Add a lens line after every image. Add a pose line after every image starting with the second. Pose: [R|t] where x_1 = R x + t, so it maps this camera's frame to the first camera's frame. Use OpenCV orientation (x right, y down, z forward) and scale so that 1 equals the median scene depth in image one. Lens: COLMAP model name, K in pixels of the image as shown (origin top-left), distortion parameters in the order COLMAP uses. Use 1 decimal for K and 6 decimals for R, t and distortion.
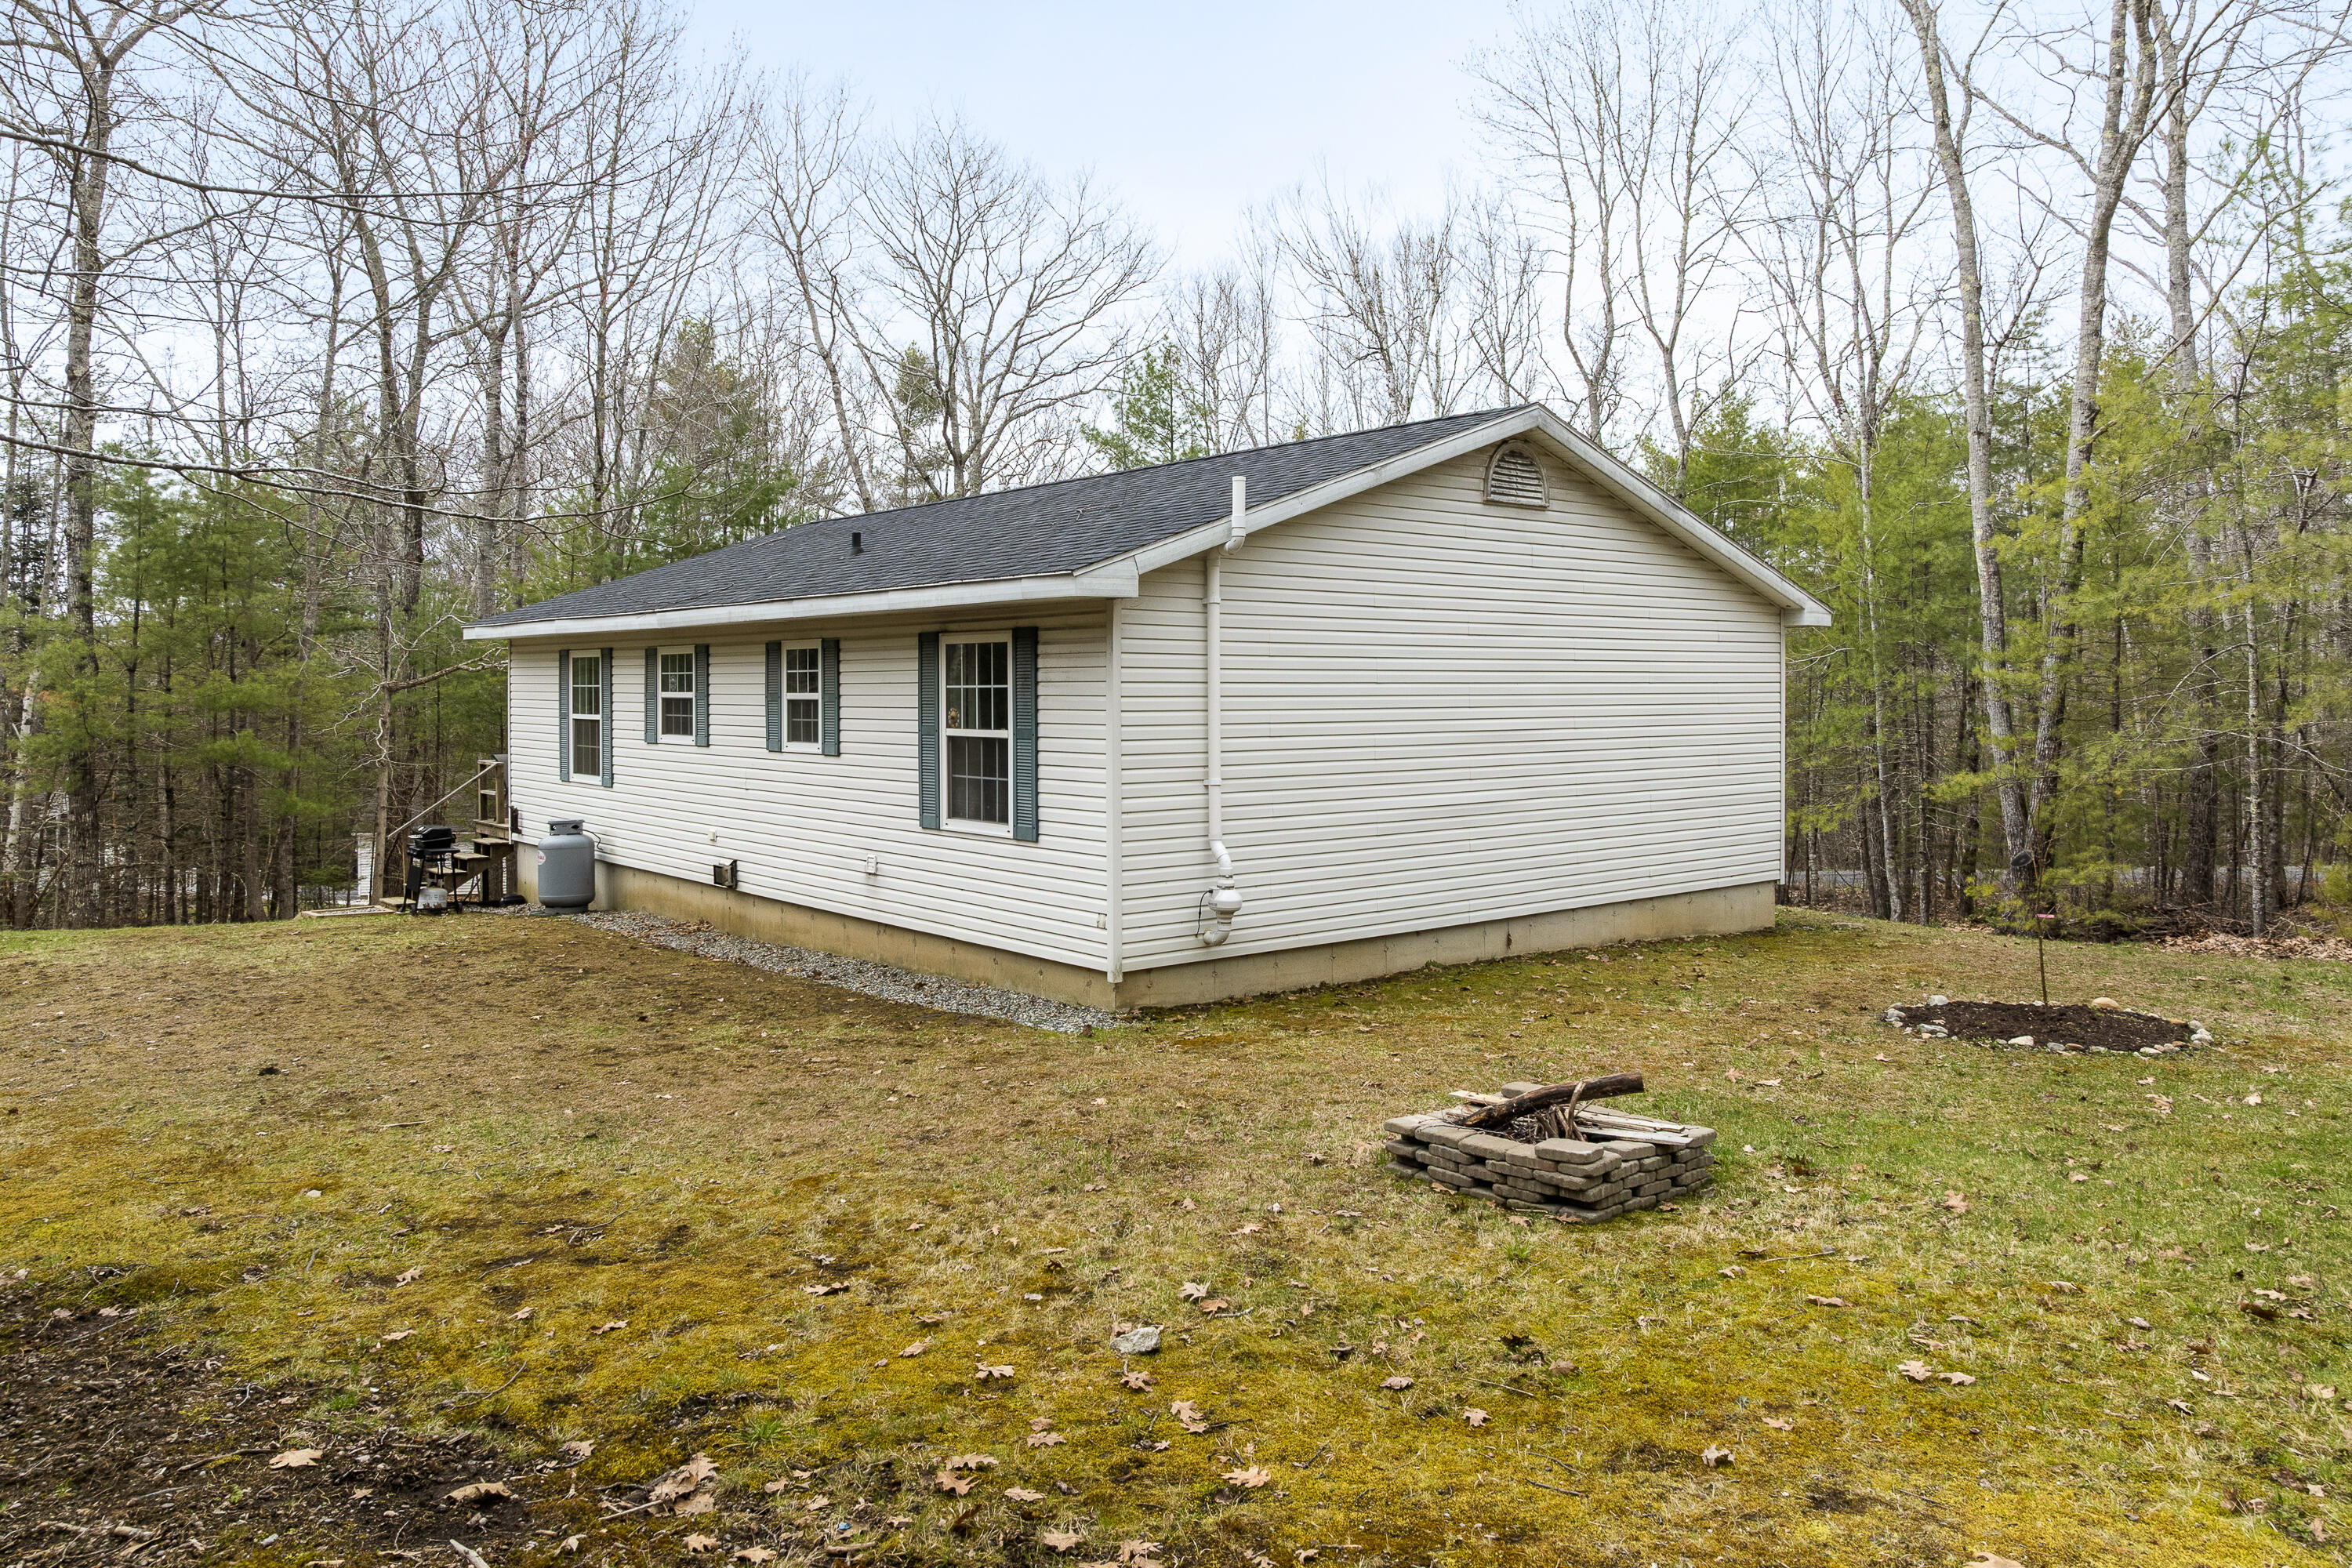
lens RADIAL K [[1611.9, 0, 1184.5], [0, 1611.9, 690.6], [0, 0, 1]] dist [-0.002985, 0.001677]
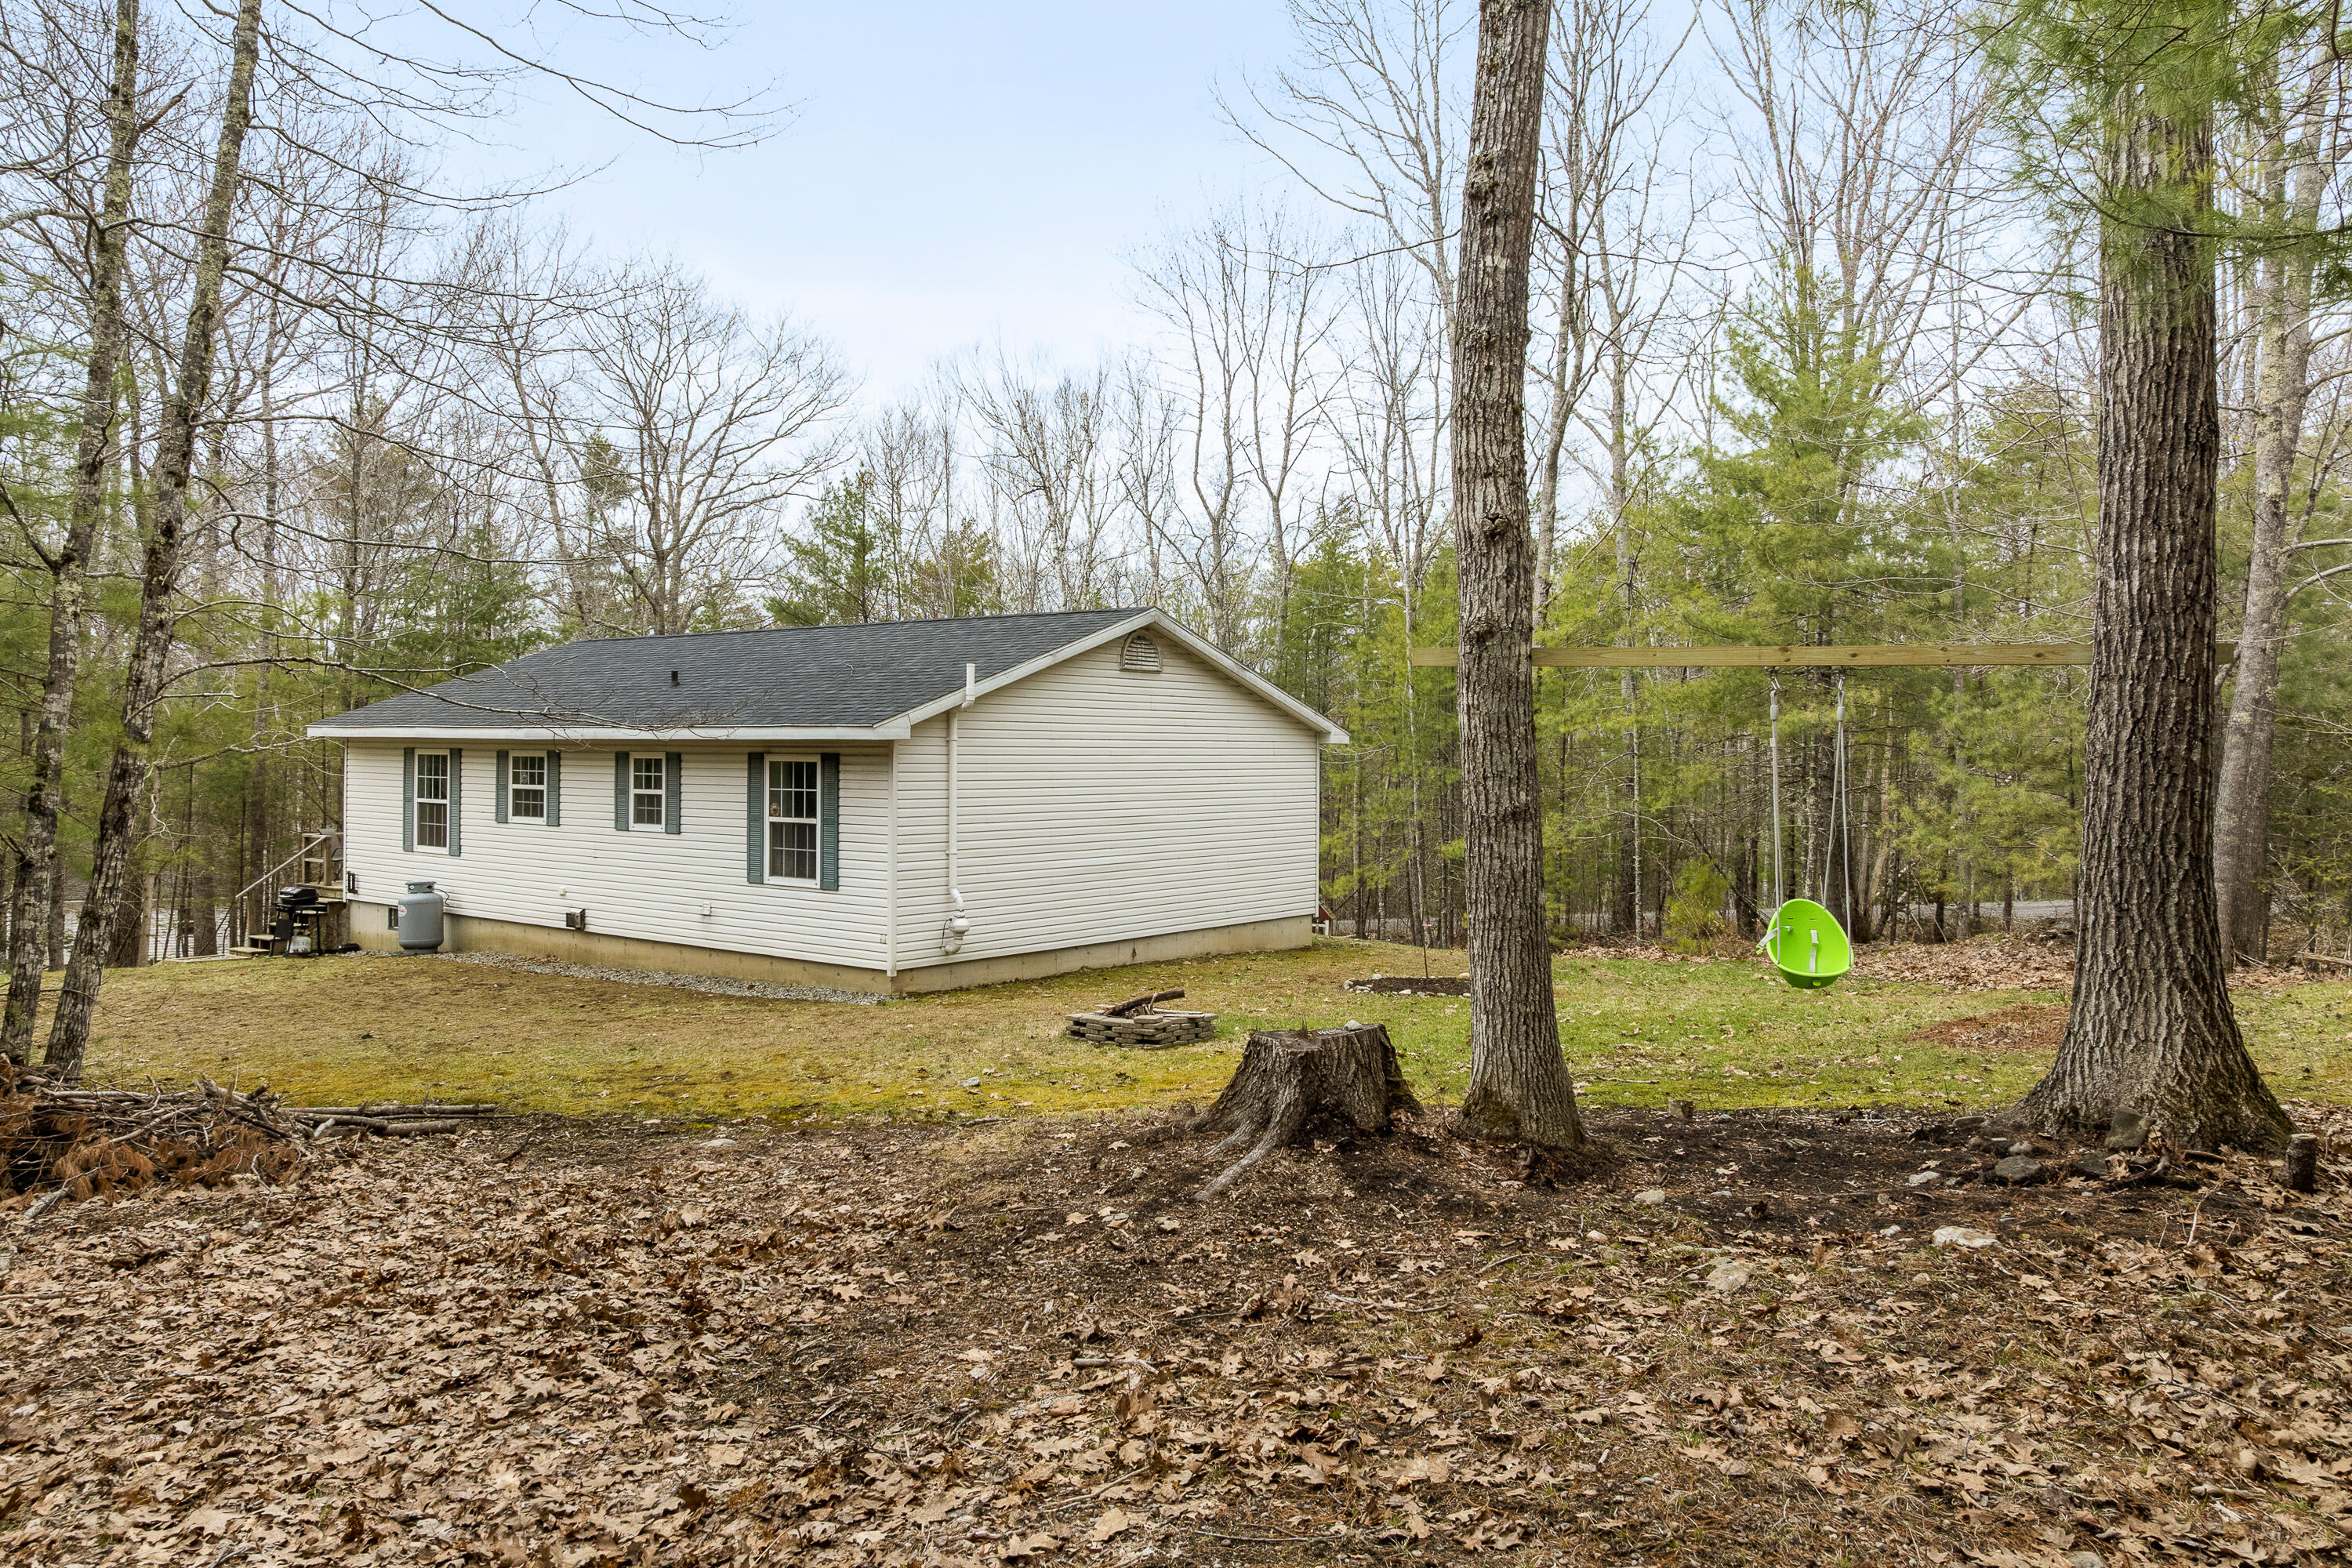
lens RADIAL K [[1639.3, 0, 1180.4], [0, 1639.3, 704.4], [0, 0, 1]] dist [-0.018798, 0.001809]
pose [[0.977418, 0.013759, 0.210869, -0.082048], [-0.007638, 0.999526, -0.029813, -0.033472], [-0.211179, 0.027529, 0.977060, -0.501936]]
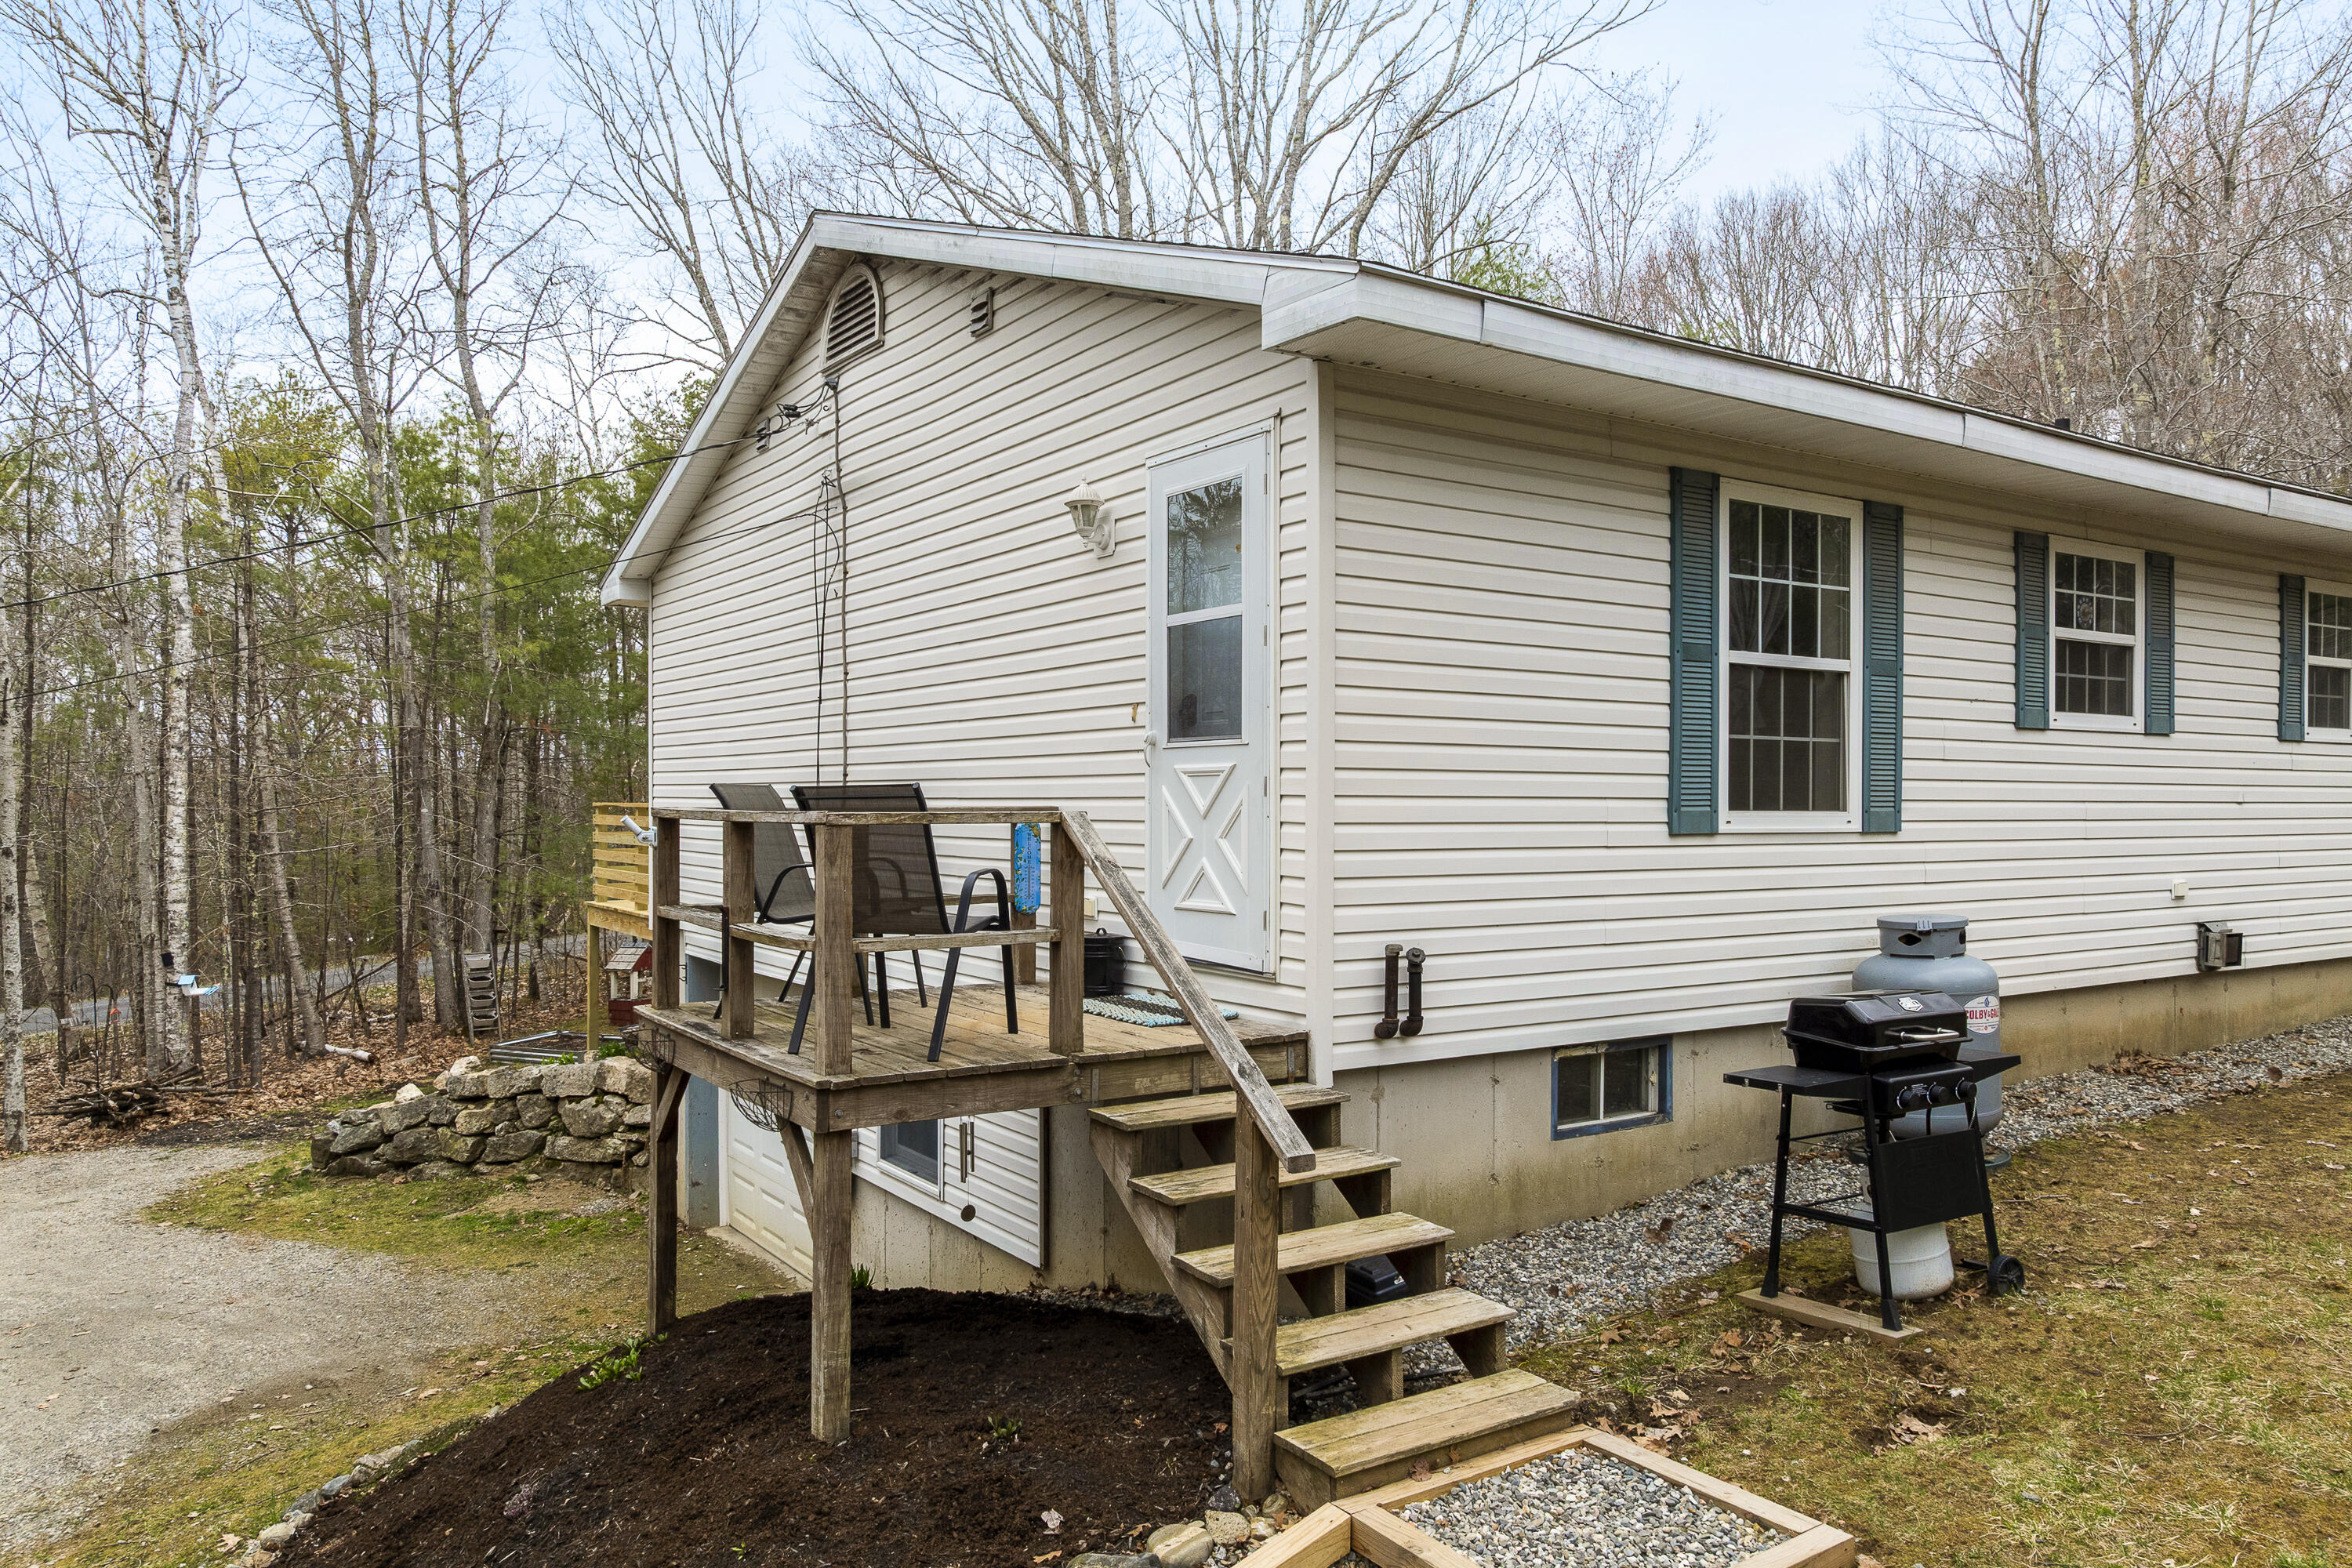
lens RADIAL K [[1621.1, 0, 1176.0], [0, 1621.1, 784.0], [0, 0, 1]] dist [-0.002763, 0.001357]
pose [[0.120321, 0.002095, 0.992733, -0.985722], [-0.005049, 0.999986, -0.001498, 0.059536], [-0.992722, -0.004833, 0.120330, 1.395164]]
